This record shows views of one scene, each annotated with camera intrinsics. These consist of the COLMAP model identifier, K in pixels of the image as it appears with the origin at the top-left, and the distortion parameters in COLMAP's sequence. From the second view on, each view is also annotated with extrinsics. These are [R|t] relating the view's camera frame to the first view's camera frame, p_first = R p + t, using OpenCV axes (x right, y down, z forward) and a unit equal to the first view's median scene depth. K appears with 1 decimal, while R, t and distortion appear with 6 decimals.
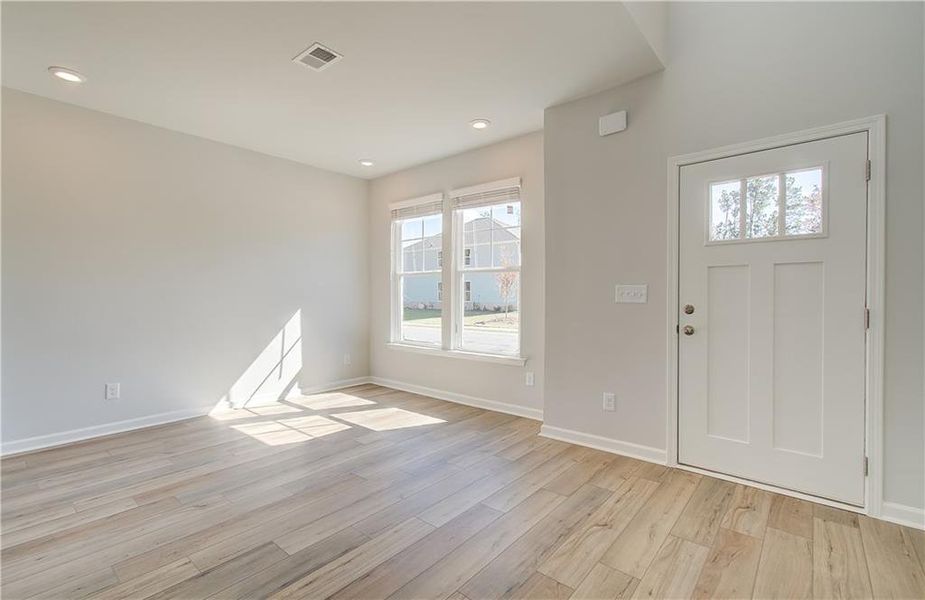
lens RADIAL K [[410.3, 0, 472.5], [0, 410.3, 296.7], [0, 0, 1]] dist [-0.016191, 0.007796]
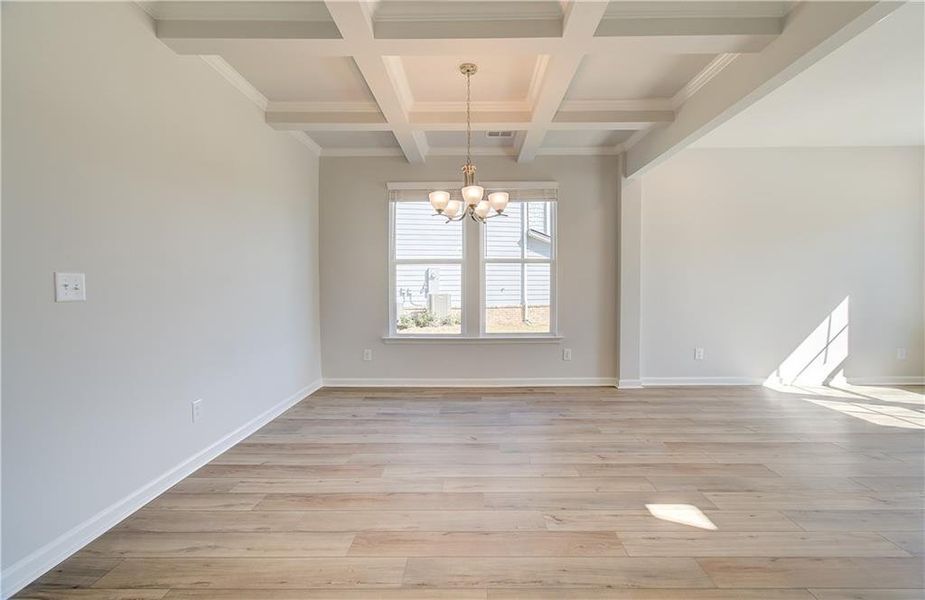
lens RADIAL K [[410.3, 0, 460.8], [0, 410.3, 296.4], [0, 0, 1]] dist [-0.016191, 0.007796]
pose [[0.637592, 0.020205, -0.770109, -0.284487], [-0.000253, 0.999661, 0.026018, 0.005031], [0.770374, -0.016394, 0.637381, -0.379293]]
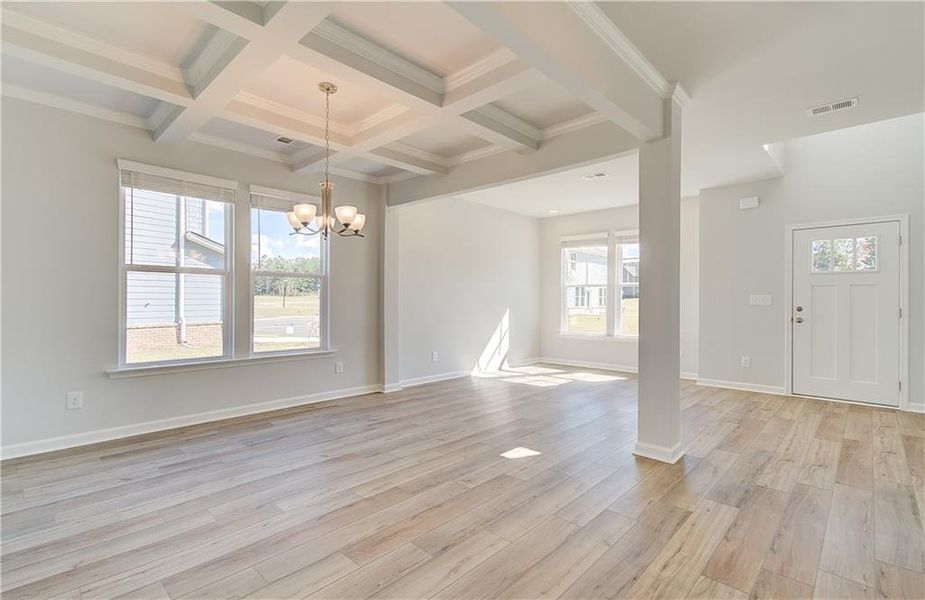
lens RADIAL K [[440.6, 0, 462.6], [0, 440.6, 296.9], [0, 0, 1]] dist [0.009305, 0.002078]
pose [[0.998642, 0.005372, -0.051827, -0.552759], [-0.005932, 0.999926, -0.010656, 0.004172], [0.051766, 0.010949, 0.998599, -0.673672]]
